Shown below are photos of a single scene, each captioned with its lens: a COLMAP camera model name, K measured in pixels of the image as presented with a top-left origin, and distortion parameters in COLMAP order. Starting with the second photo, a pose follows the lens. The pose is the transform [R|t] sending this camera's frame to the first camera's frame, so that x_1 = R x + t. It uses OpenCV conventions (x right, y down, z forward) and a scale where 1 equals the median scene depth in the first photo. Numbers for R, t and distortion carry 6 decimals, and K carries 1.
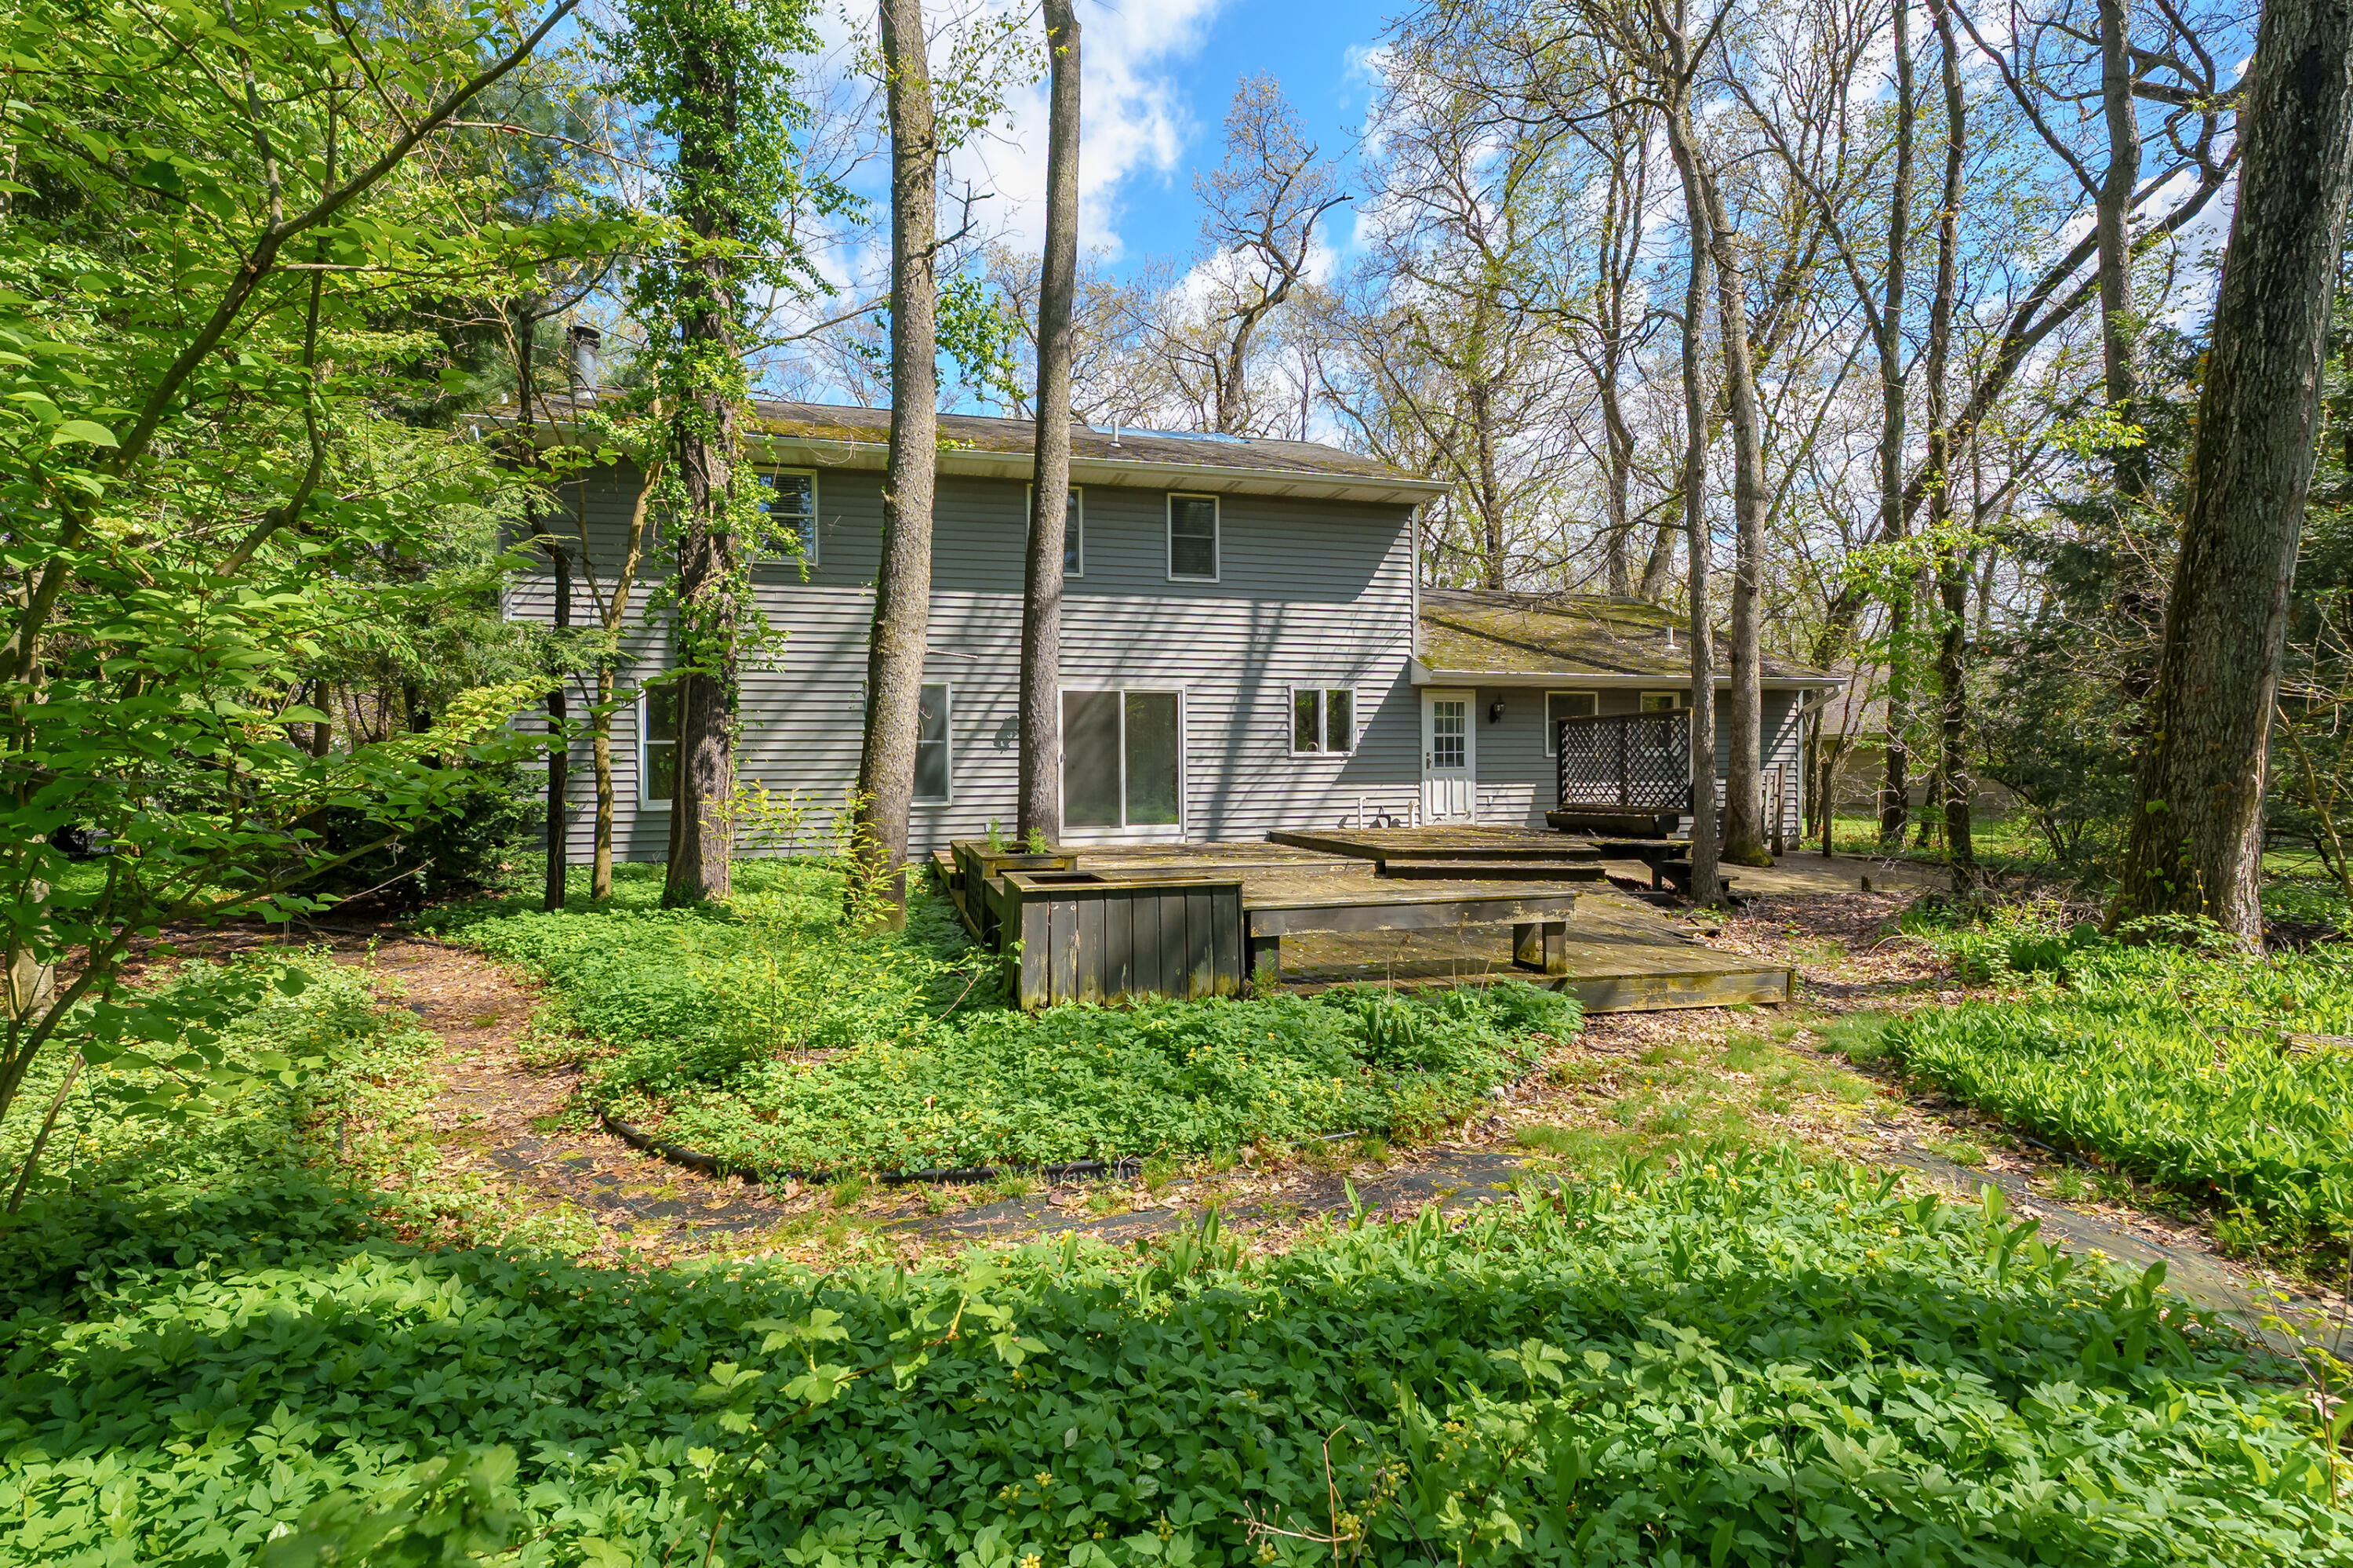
lens RADIAL K [[1069.9, 0, 1181.3], [0, 1069.9, 769.8], [0, 0, 1]] dist [-0.009505, 0.004091]
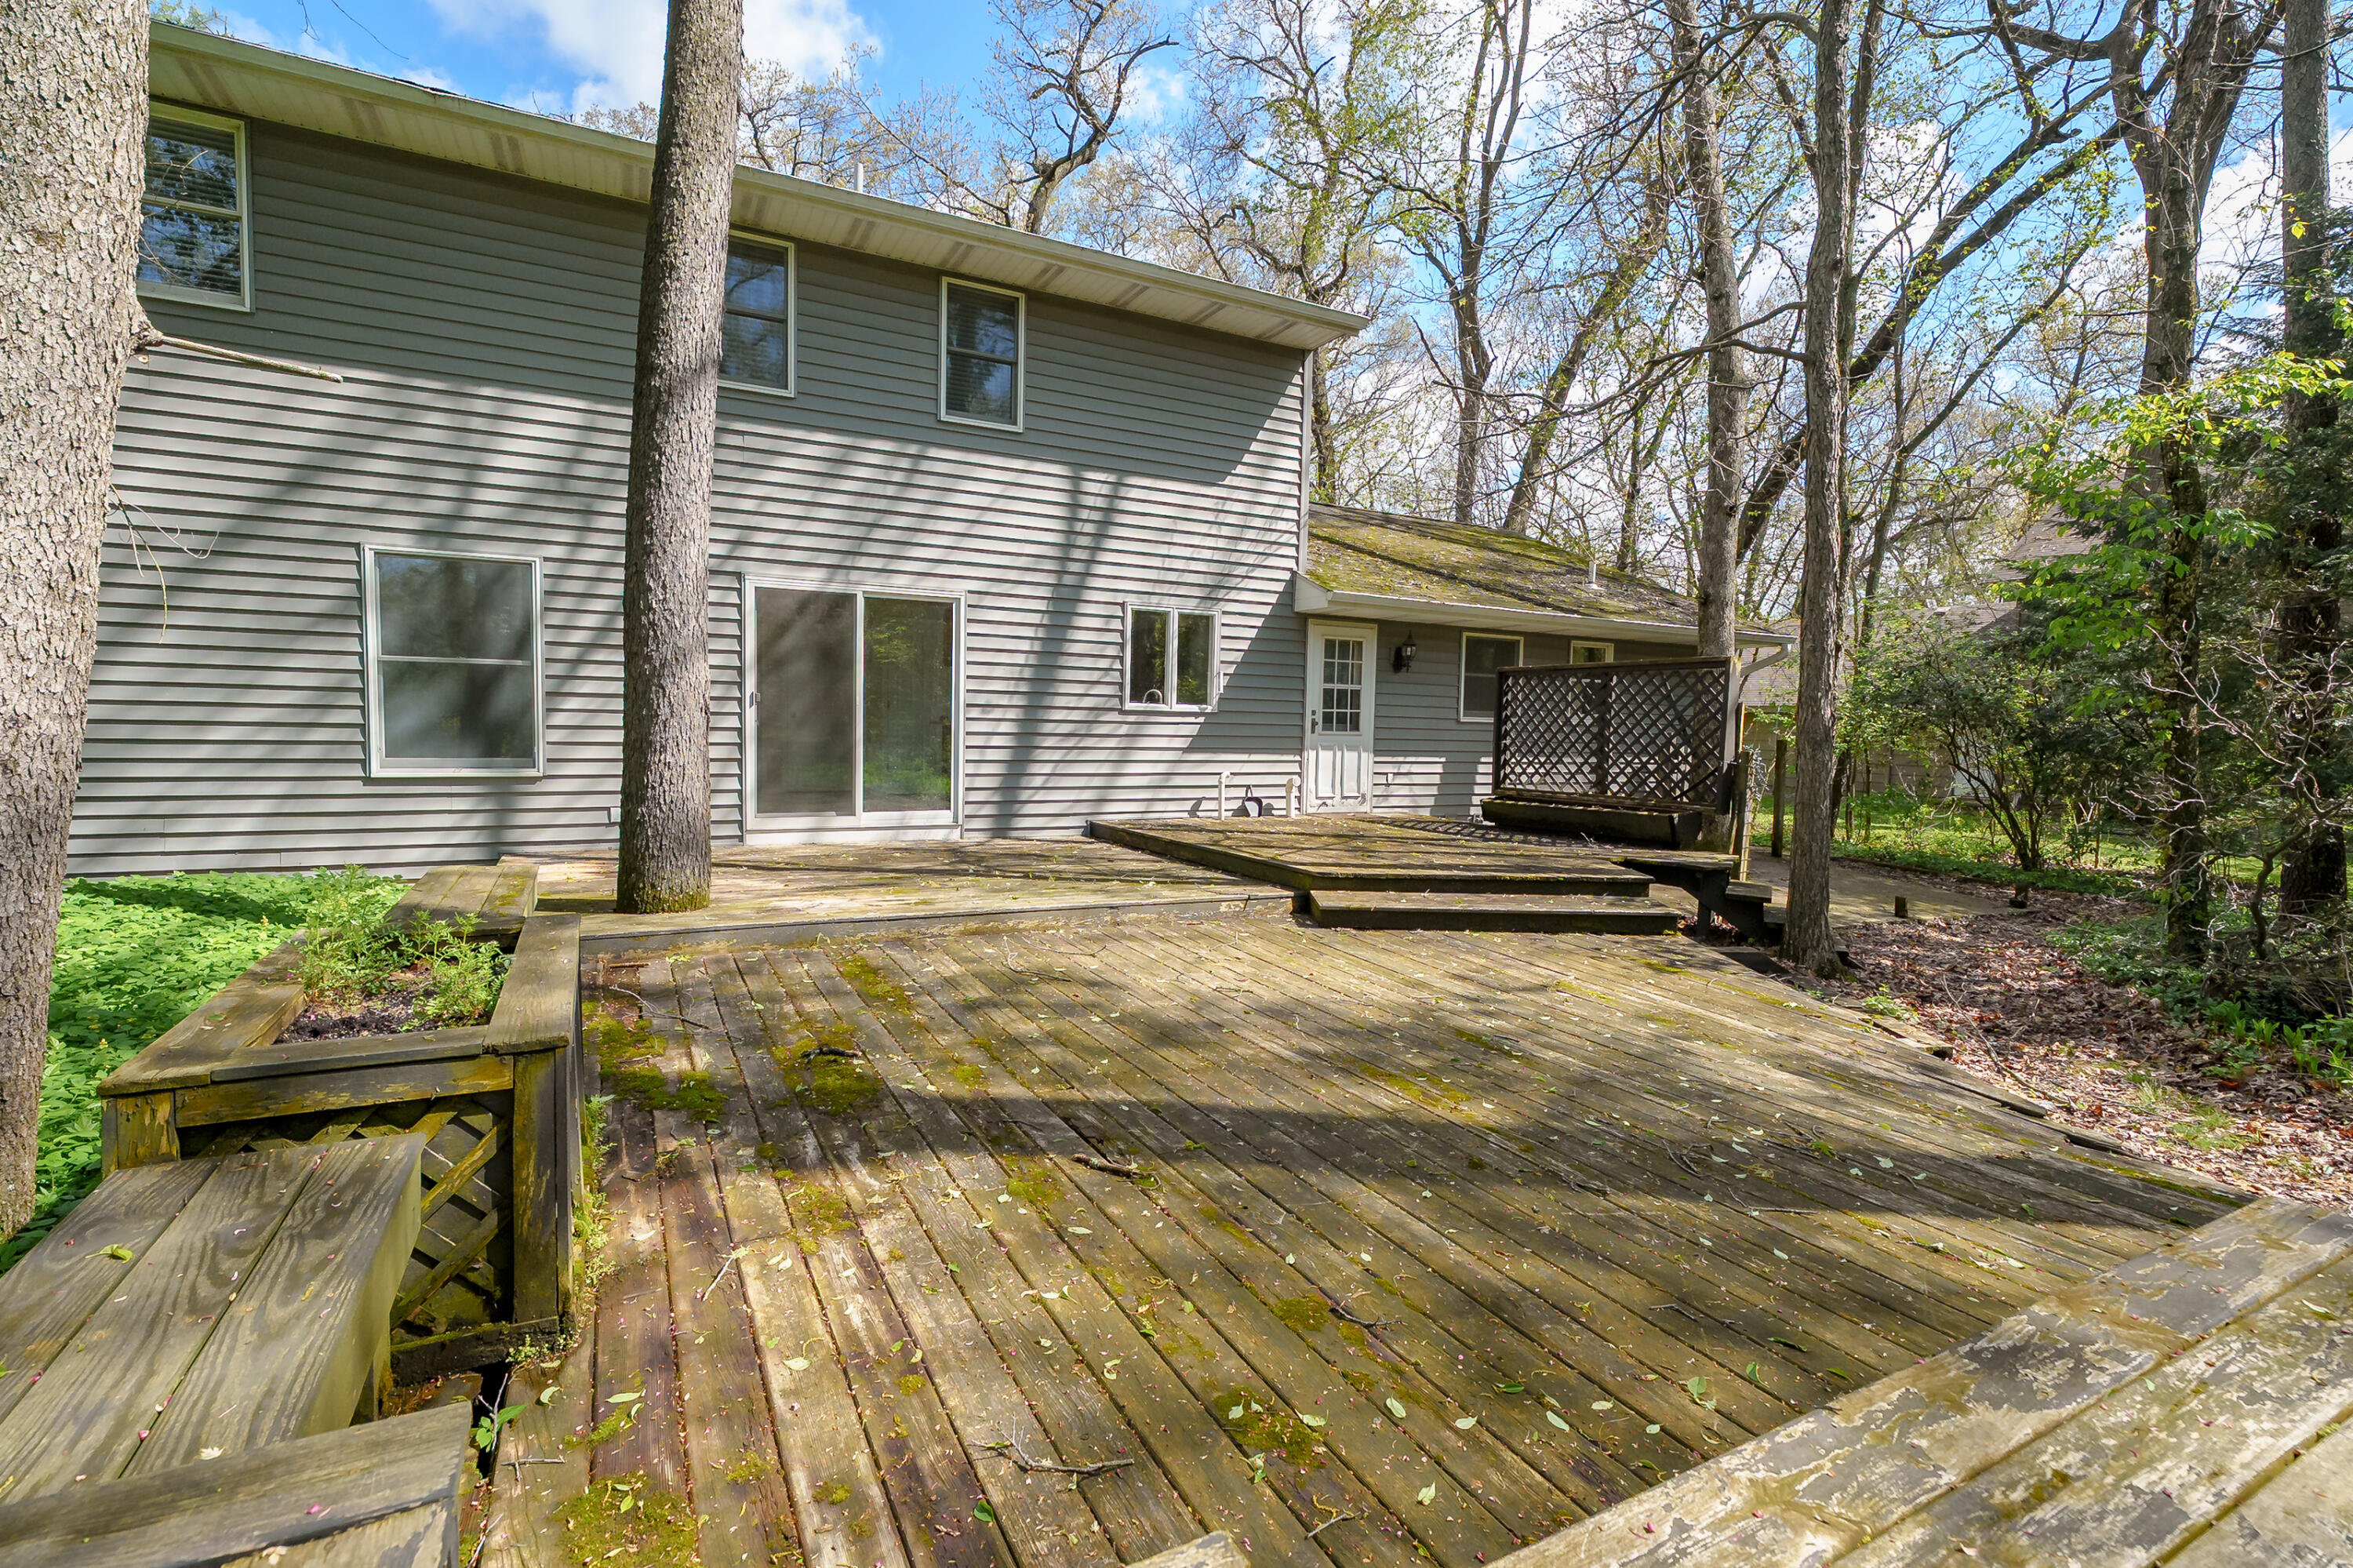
lens RADIAL K [[1069.9, 0, 1184.8], [0, 1069.9, 776.5], [0, 0, 1]] dist [-0.009505, 0.004091]
pose [[0.976984, 0.018780, 0.212486, -0.001209], [-0.028755, 0.998620, 0.043949, -0.001035], [-0.211368, -0.049047, 0.976175, 0.343296]]
